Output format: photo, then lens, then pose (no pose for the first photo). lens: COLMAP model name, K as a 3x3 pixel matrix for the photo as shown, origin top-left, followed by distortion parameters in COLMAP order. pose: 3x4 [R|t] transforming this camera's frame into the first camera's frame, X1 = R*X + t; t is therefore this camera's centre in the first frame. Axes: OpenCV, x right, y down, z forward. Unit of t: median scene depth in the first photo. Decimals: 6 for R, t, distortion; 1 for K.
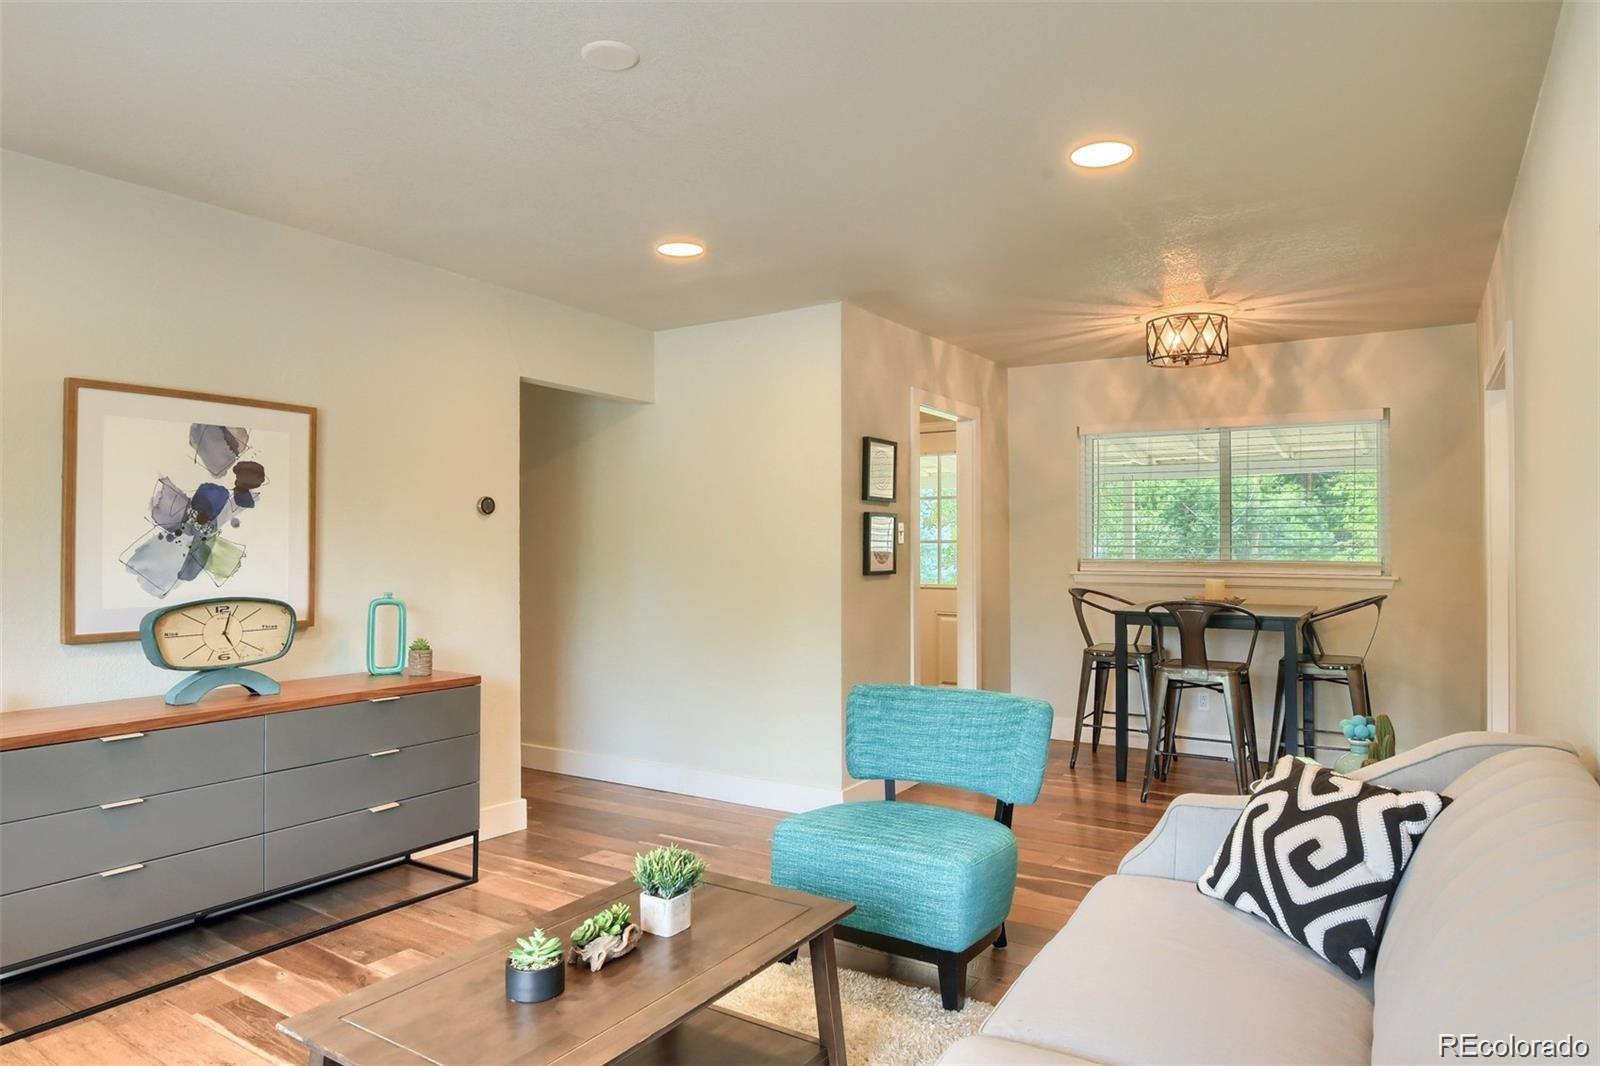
lens RADIAL K [[966.6, 0, 795.1], [0, 966.6, 535.9], [0, 0, 1]] dist [-0.022634, -0.016790]
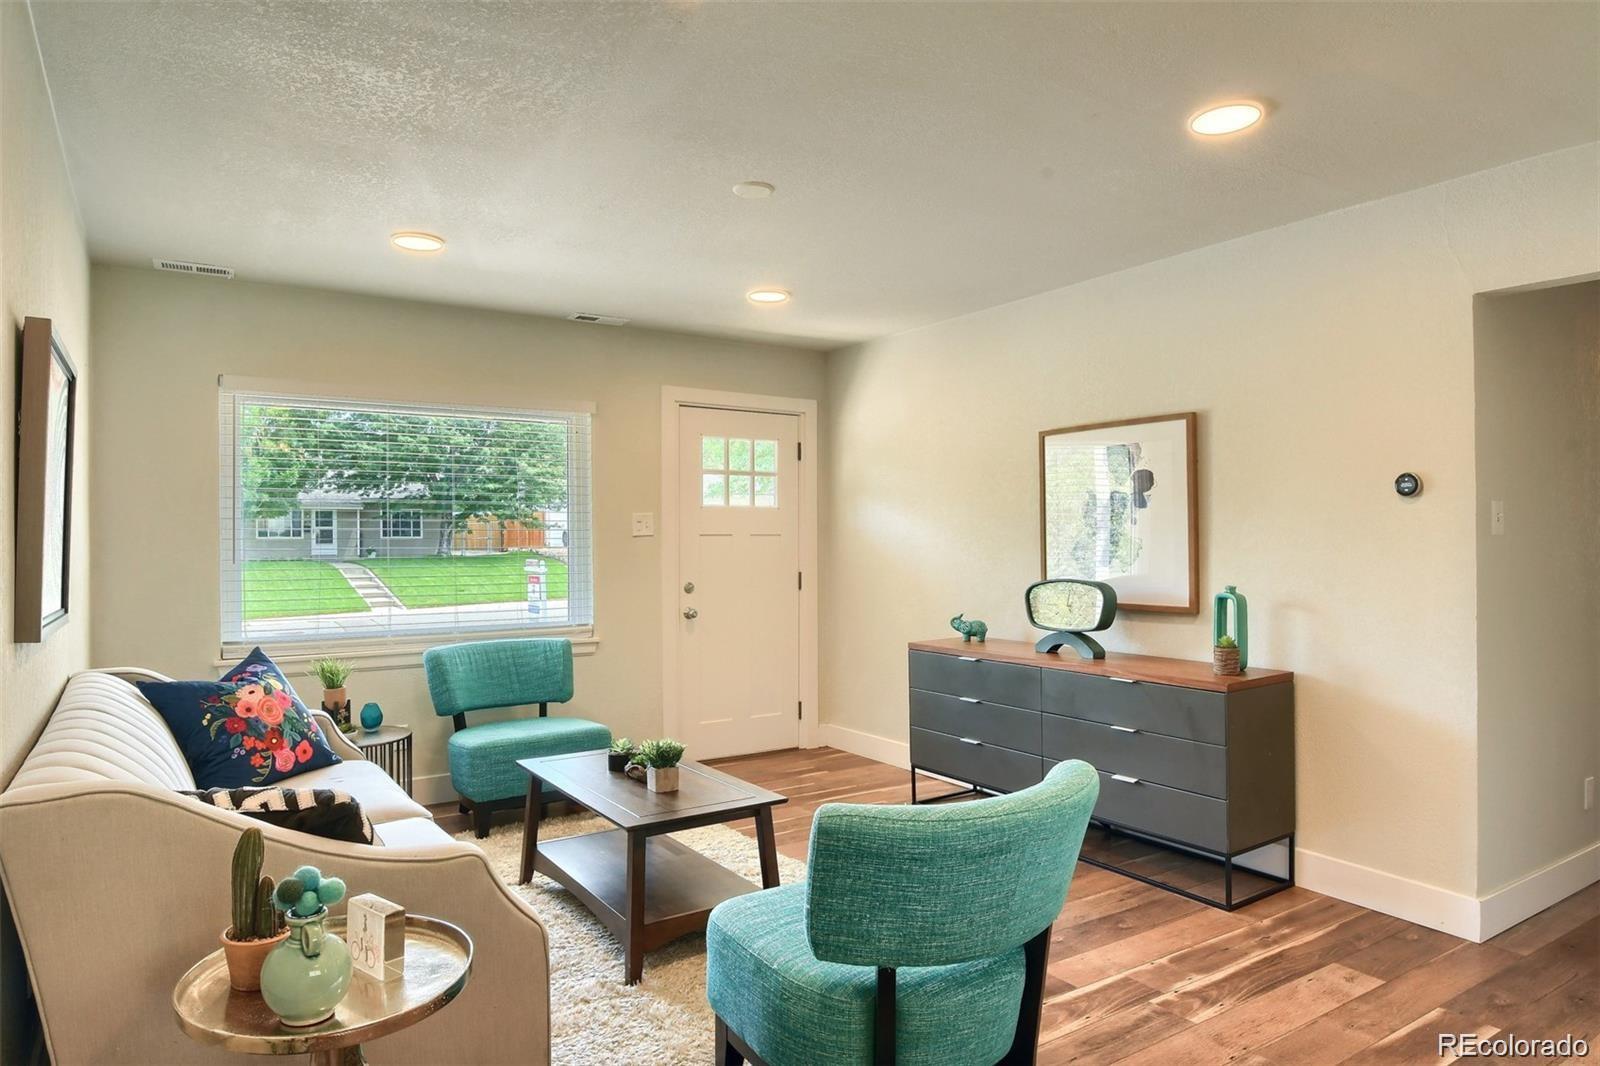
lens RADIAL K [[966.6, 0, 795.1], [0, 966.6, 535.9], [0, 0, 1]] dist [-0.022634, -0.016790]
pose [[-0.402954, 0.002453, -0.915217, 0.715222], [0.021103, 0.999755, -0.006612, 0.004443], [0.914977, -0.021978, -0.402907, 1.086700]]
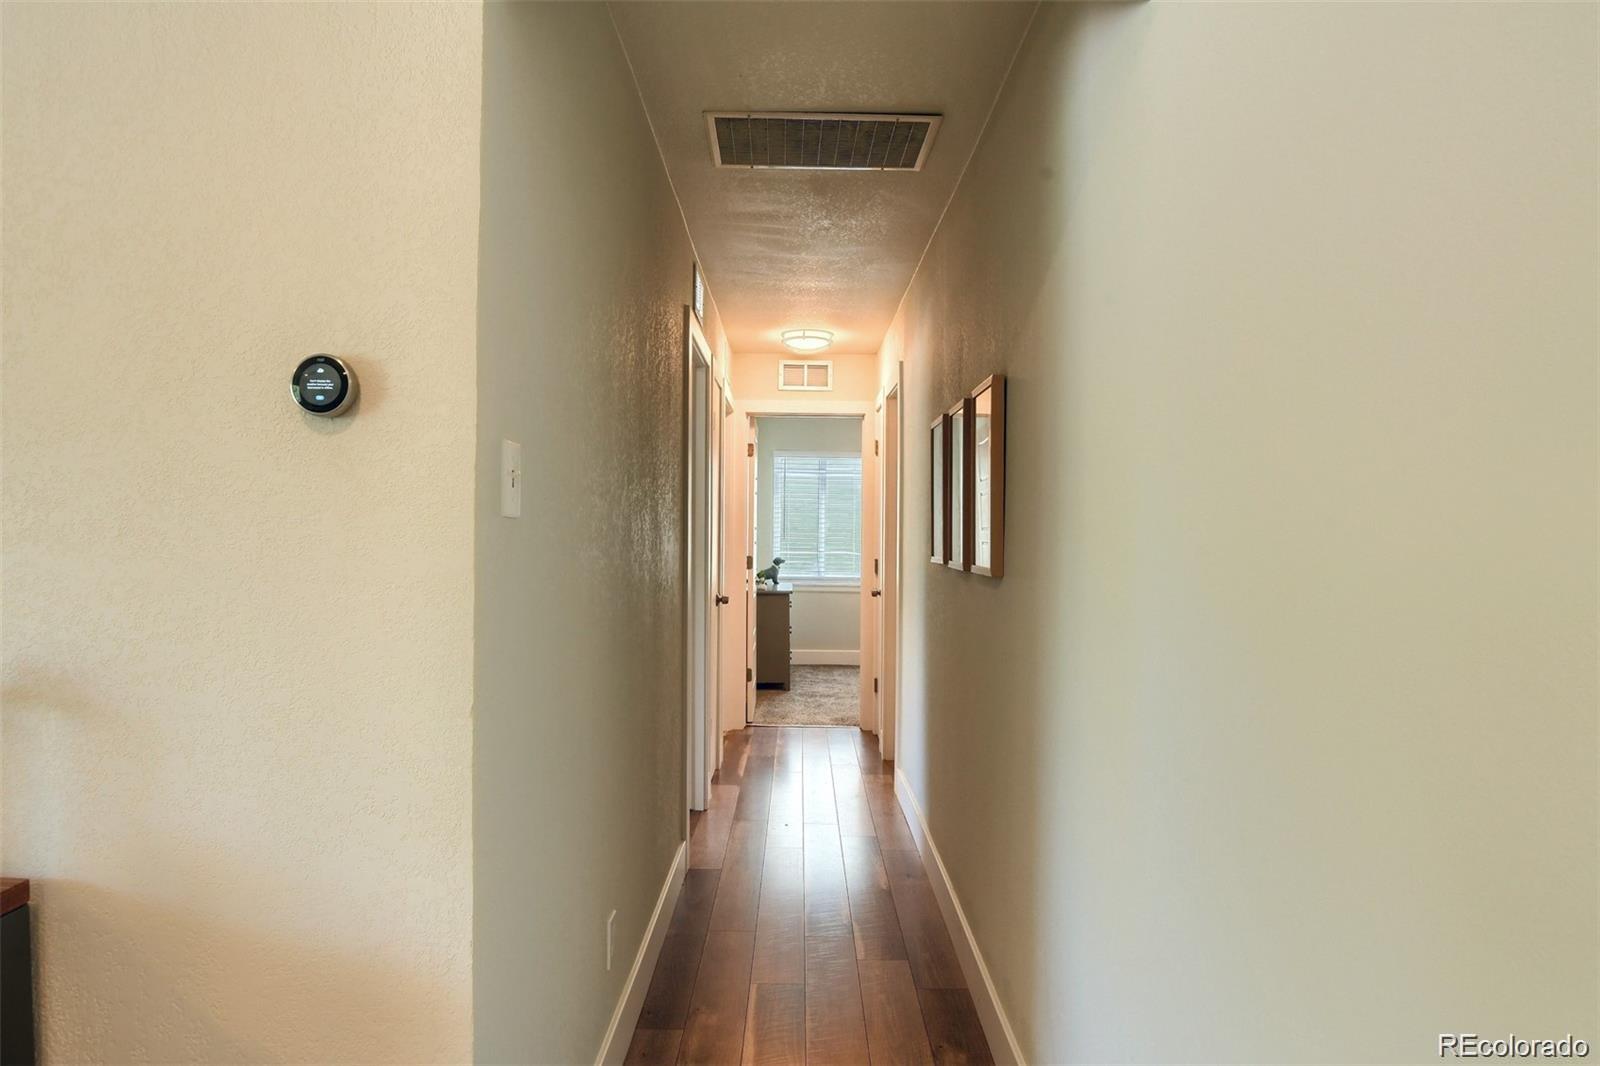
lens RADIAL K [[966.6, 0, 795.1], [0, 966.6, 535.9], [0, 0, 1]] dist [-0.022634, -0.016790]
pose [[0.534798, 0.009817, -0.844923, 0.018469], [-0.000569, 0.999936, 0.011258, 0.015266], [0.844980, -0.005540, 0.534770, 1.217569]]
